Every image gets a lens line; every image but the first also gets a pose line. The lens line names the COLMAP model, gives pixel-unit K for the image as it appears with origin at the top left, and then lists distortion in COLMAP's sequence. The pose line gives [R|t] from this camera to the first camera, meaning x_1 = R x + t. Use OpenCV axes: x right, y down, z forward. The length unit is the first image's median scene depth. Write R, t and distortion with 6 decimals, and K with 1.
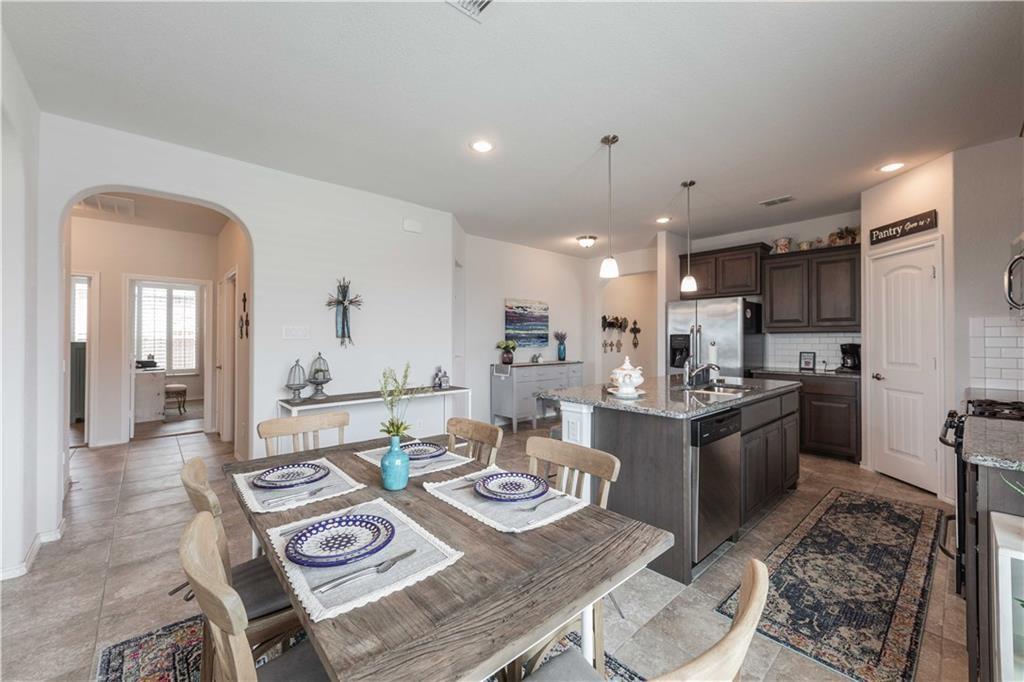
lens RADIAL K [[380.1, 0, 526.9], [0, 380.1, 336.9], [0, 0, 1]] dist [0.000562, -0.004374]
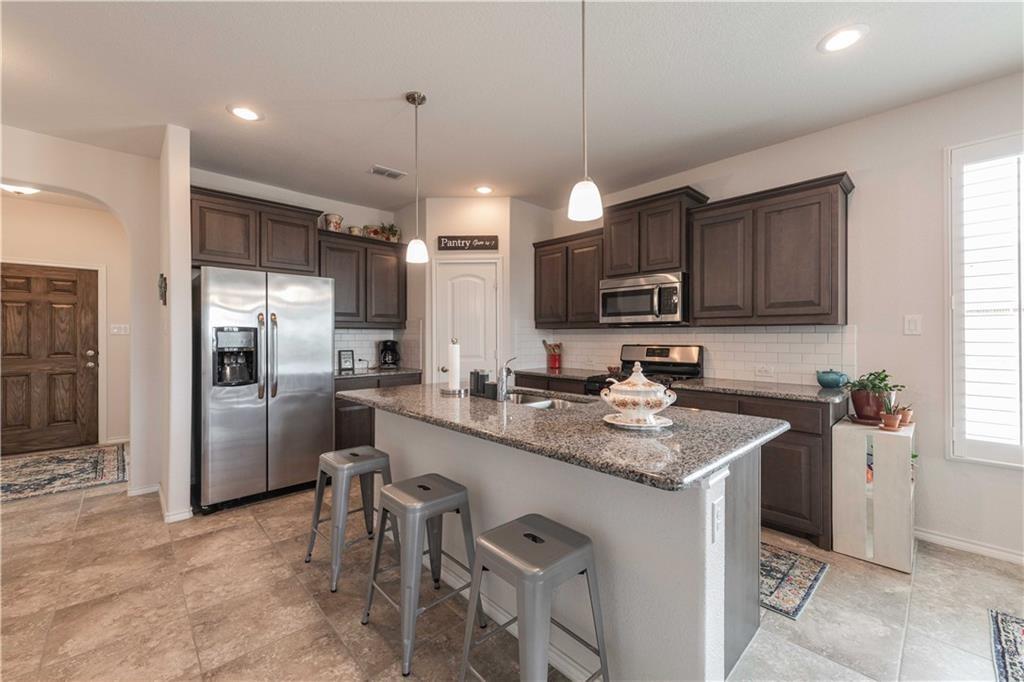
lens RADIAL K [[401.6, 0, 506.3], [0, 401.6, 337.6], [0, 0, 1]] dist [0.001080, 0.000019]
pose [[0.042227, -0.001788, 0.999106, -0.220847], [-0.004899, 0.999986, 0.001997, 0.007096], [-0.999096, -0.004979, 0.042218, 0.680193]]
